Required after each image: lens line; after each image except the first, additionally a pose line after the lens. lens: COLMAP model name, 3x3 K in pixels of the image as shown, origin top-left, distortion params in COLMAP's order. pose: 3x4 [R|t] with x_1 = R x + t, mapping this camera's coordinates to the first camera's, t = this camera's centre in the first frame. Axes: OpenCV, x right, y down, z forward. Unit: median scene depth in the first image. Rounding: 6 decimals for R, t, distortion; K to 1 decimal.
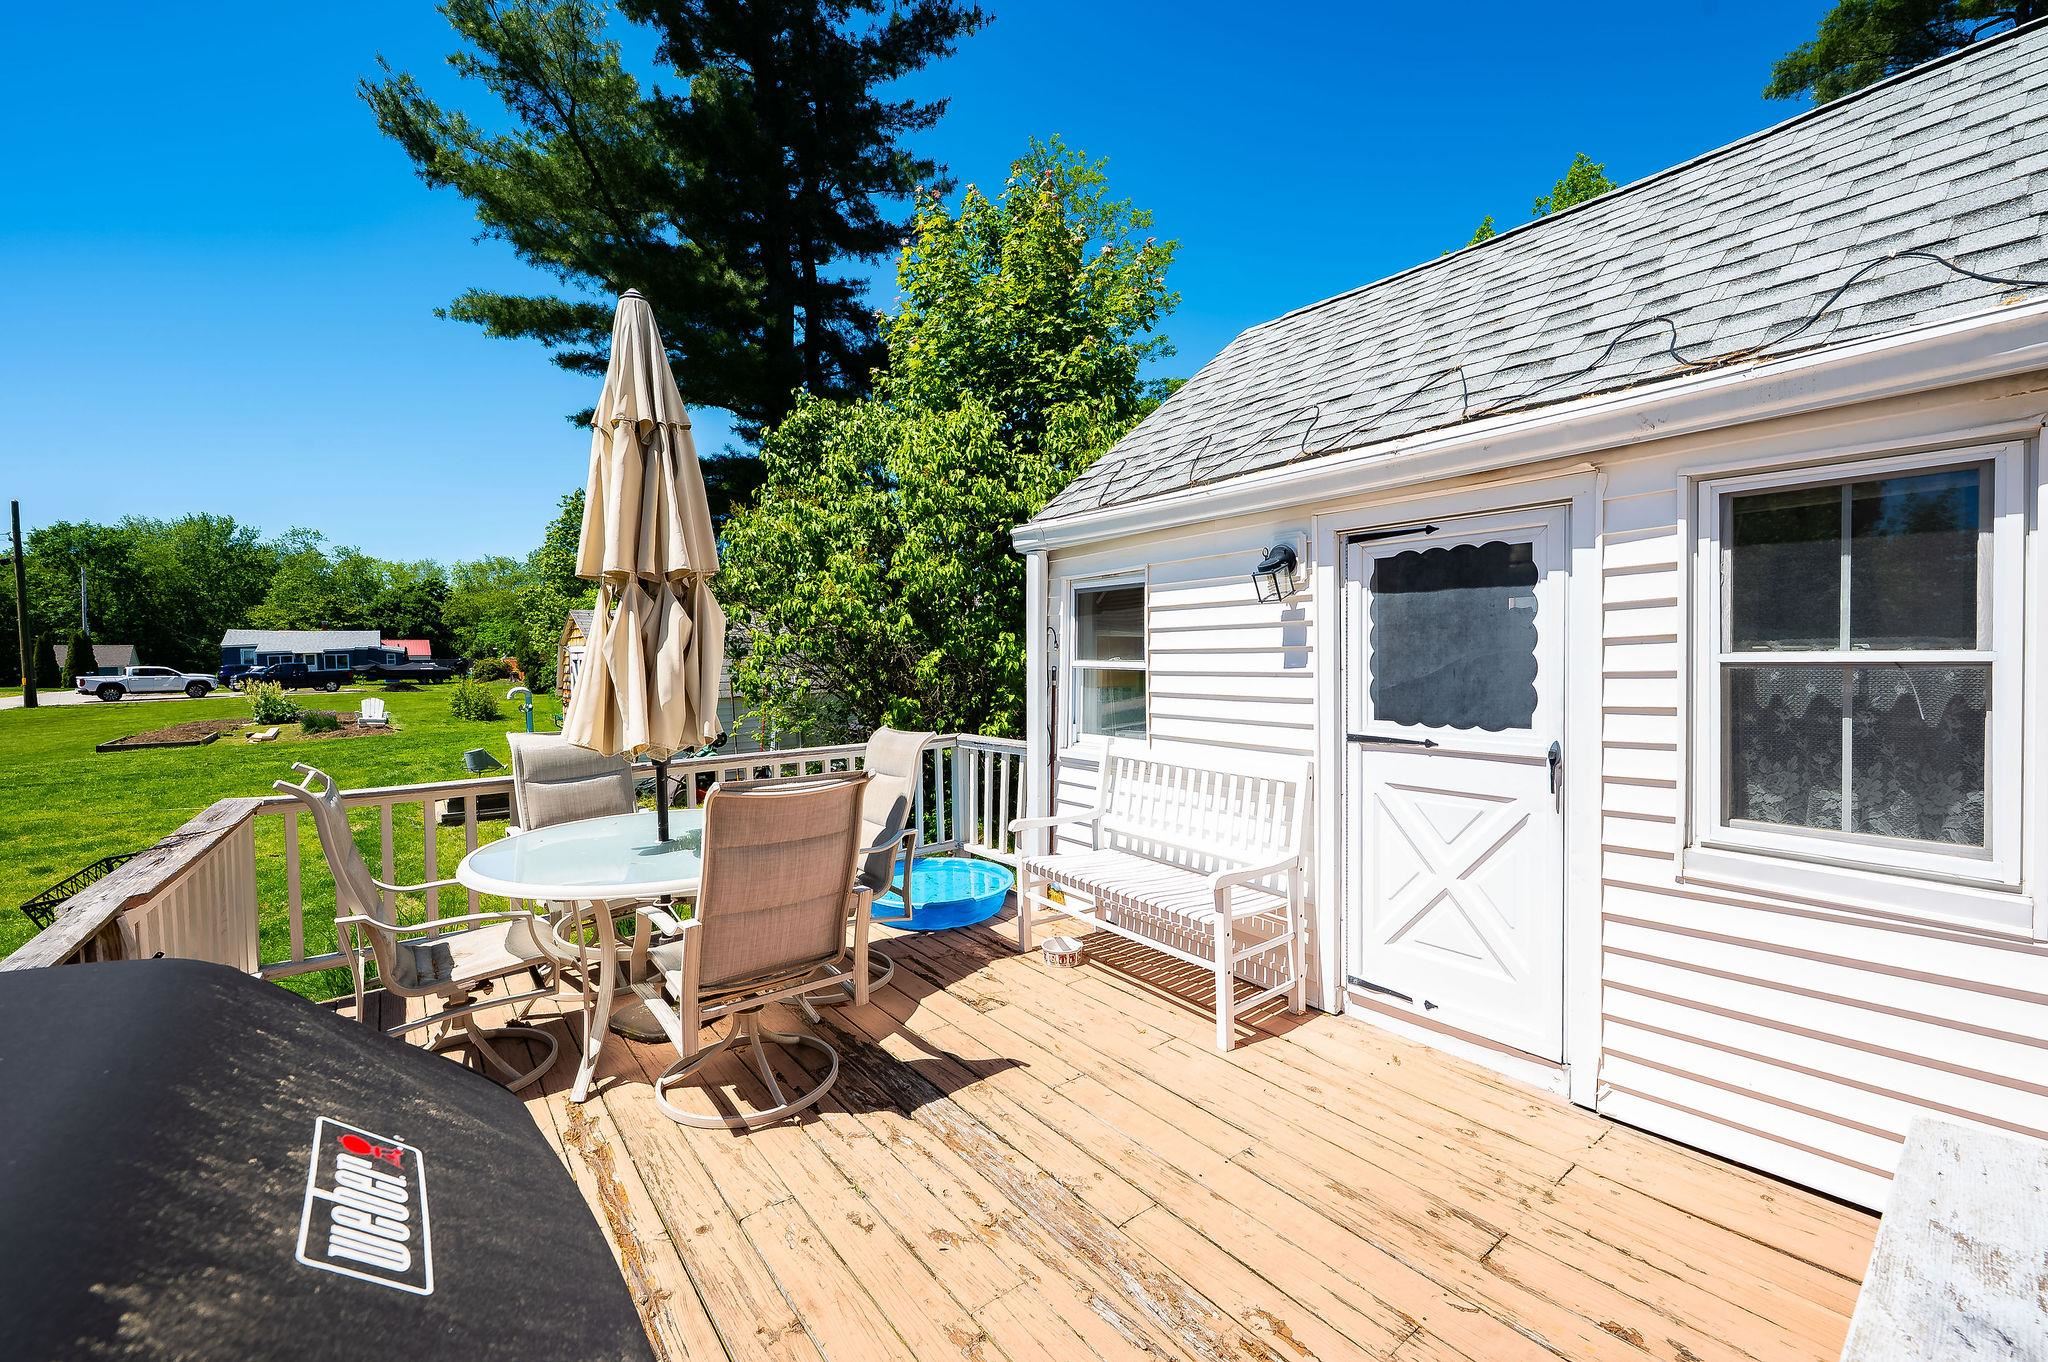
lens RADIAL K [[820.2, 0, 1014.7], [0, 820.2, 678.7], [0, 0, 1]] dist [0.001916, 0.000349]
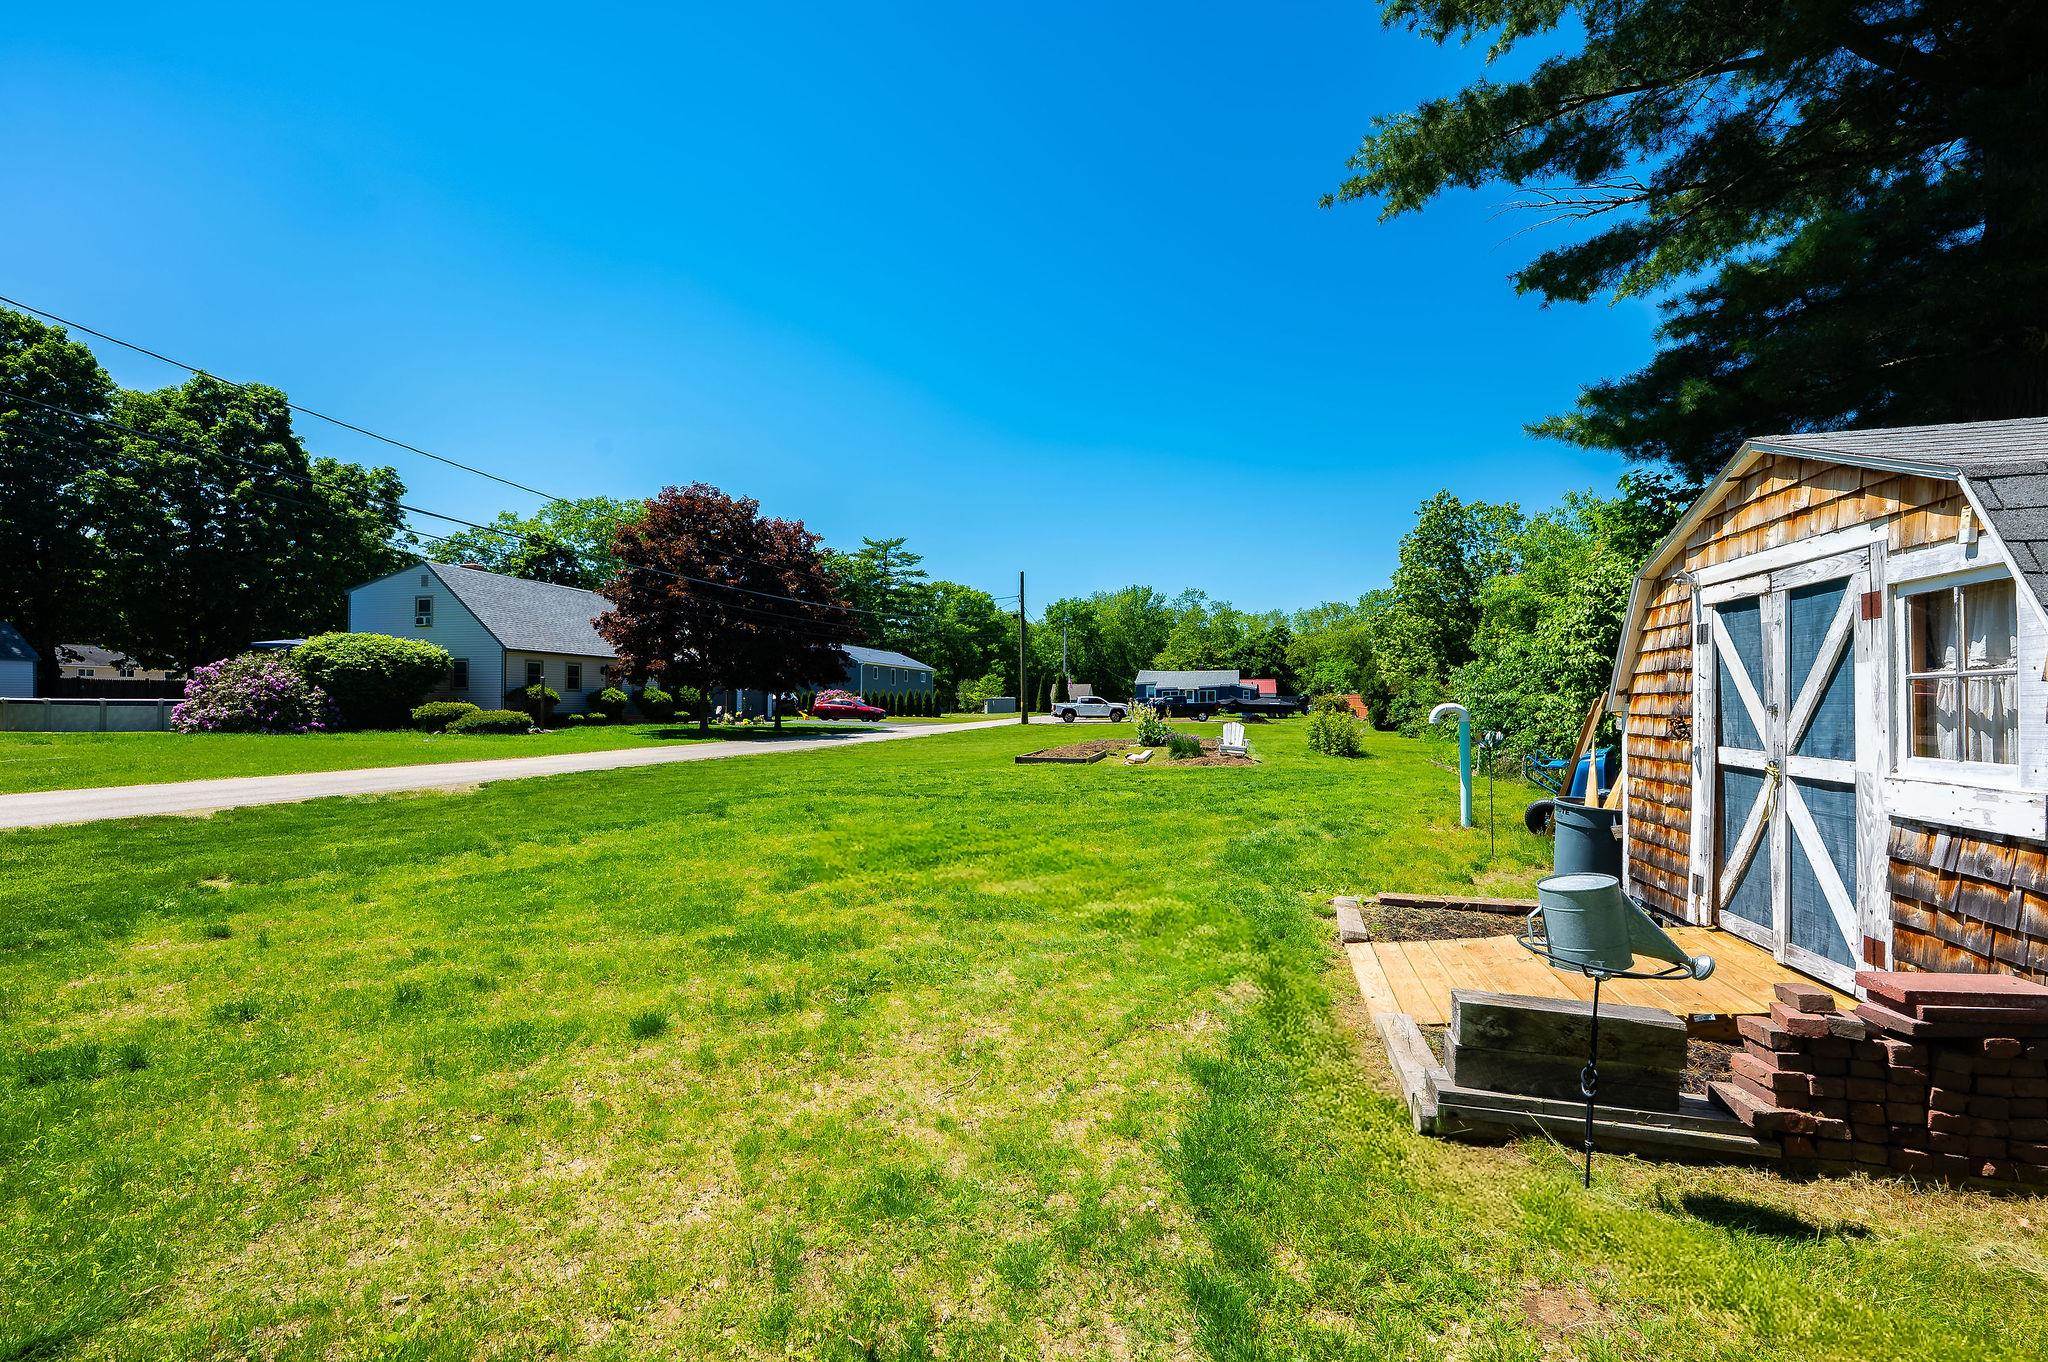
lens RADIAL K [[796.3, 0, 1037.1], [0, 796.3, 708.5], [0, 0, 1]] dist [-0.000322, -0.000049]
pose [[0.618674, 0.019737, -0.785400, -0.110939], [-0.035346, 0.999371, -0.002729, 0.008098], [0.784852, 0.029448, 0.618983, 0.140276]]
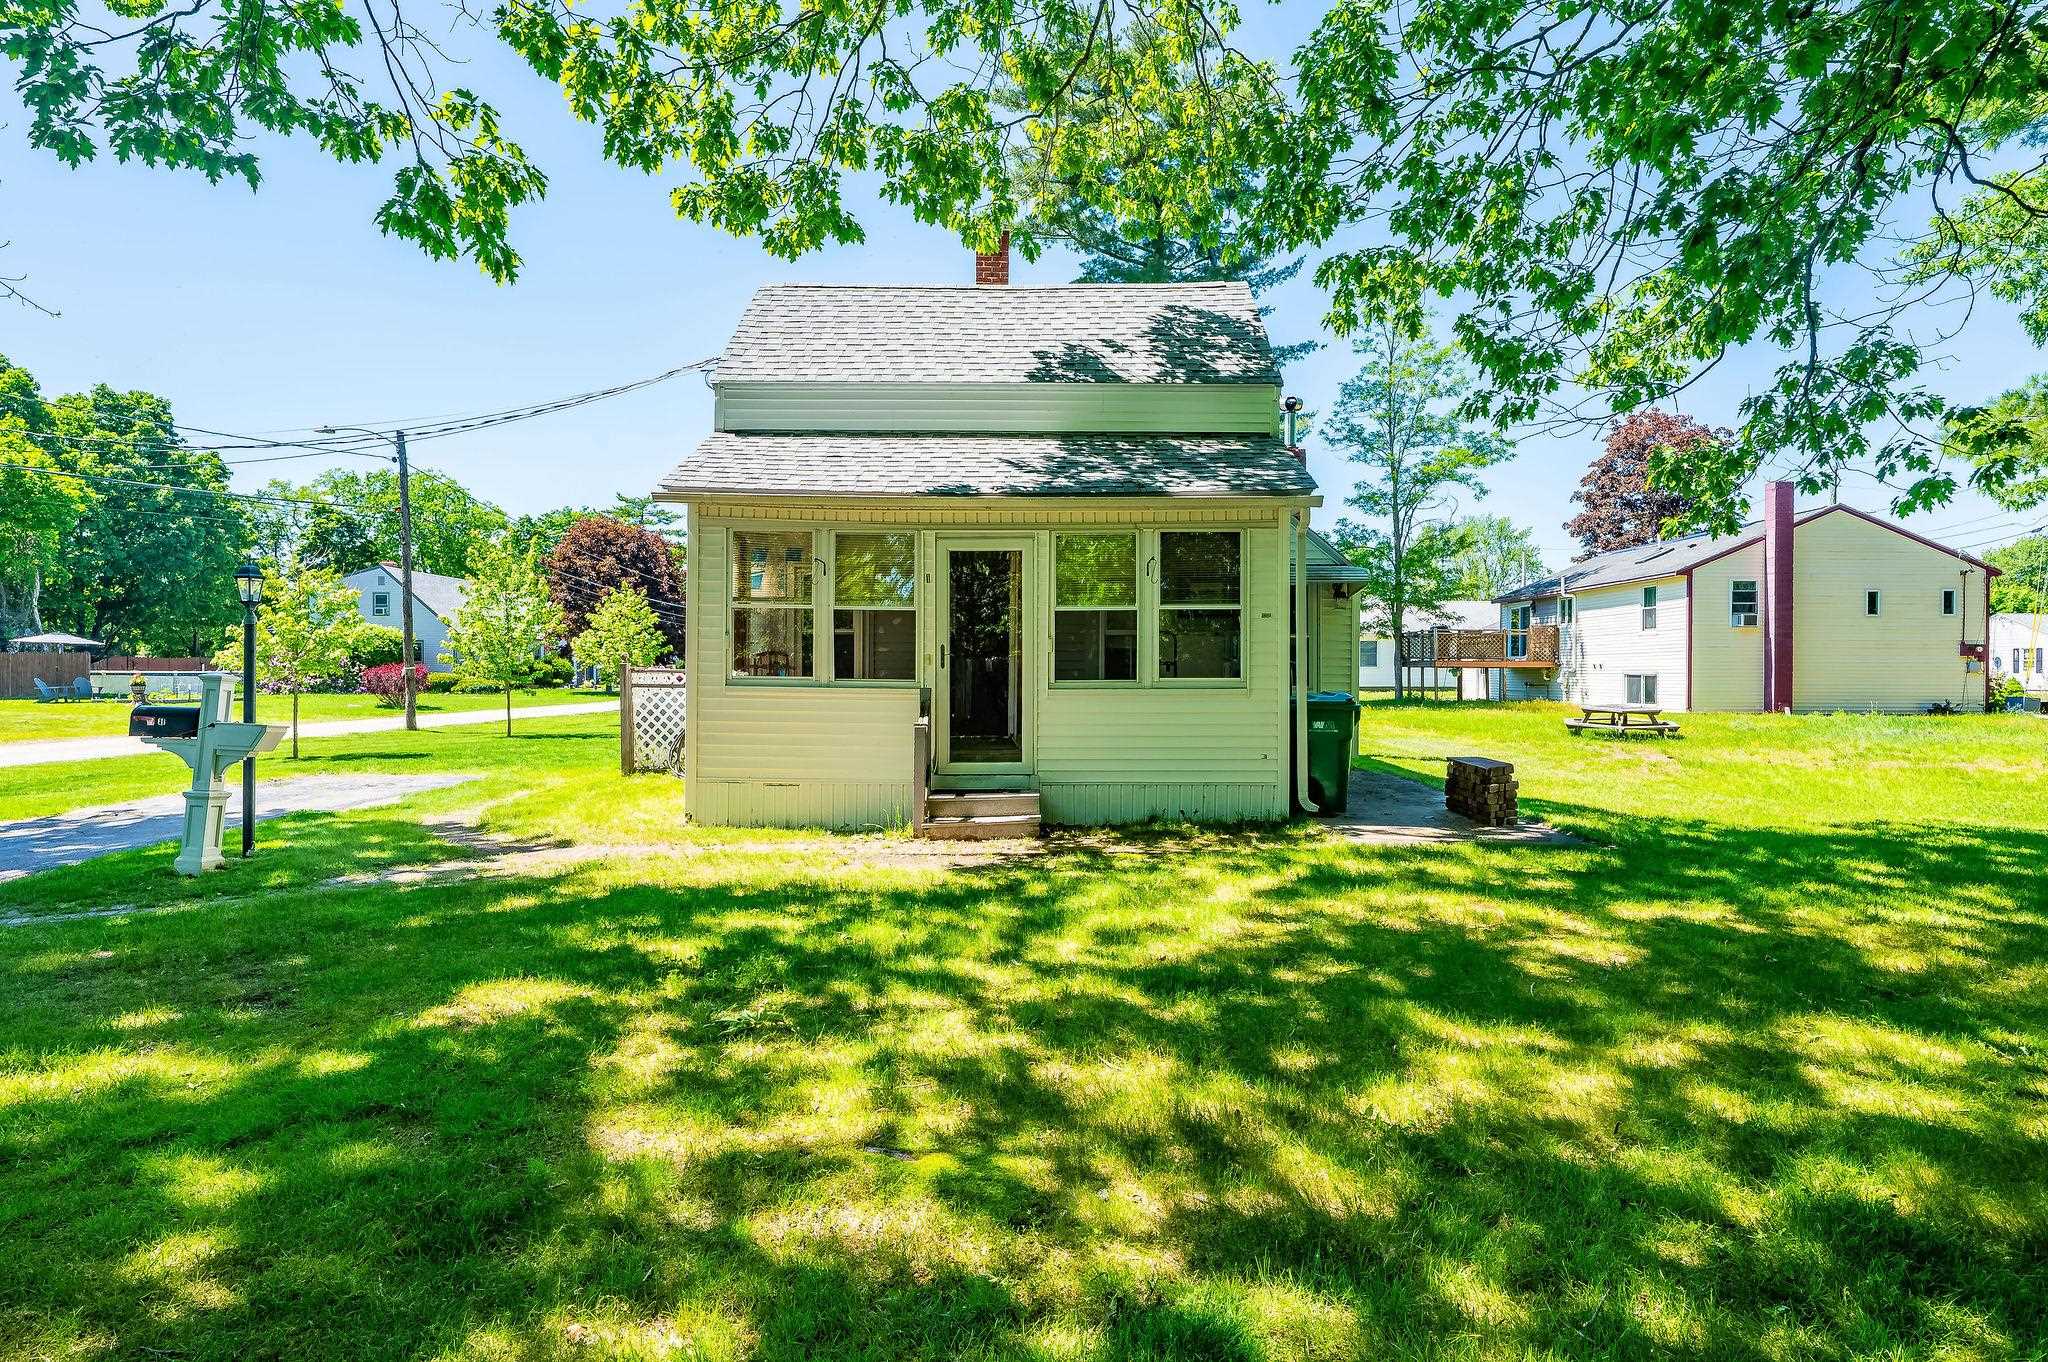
lens RADIAL K [[1105.1, 0, 1024.0], [0, 1105.1, 681.0], [0, 0, 1]] dist [-0.001150, -0.000305]
pose [[0.784238, 0.019115, -0.620165, 0.322783], [-0.030991, 0.999484, -0.008385, 0.015477], [0.619686, 0.025795, 0.784426, -0.328898]]
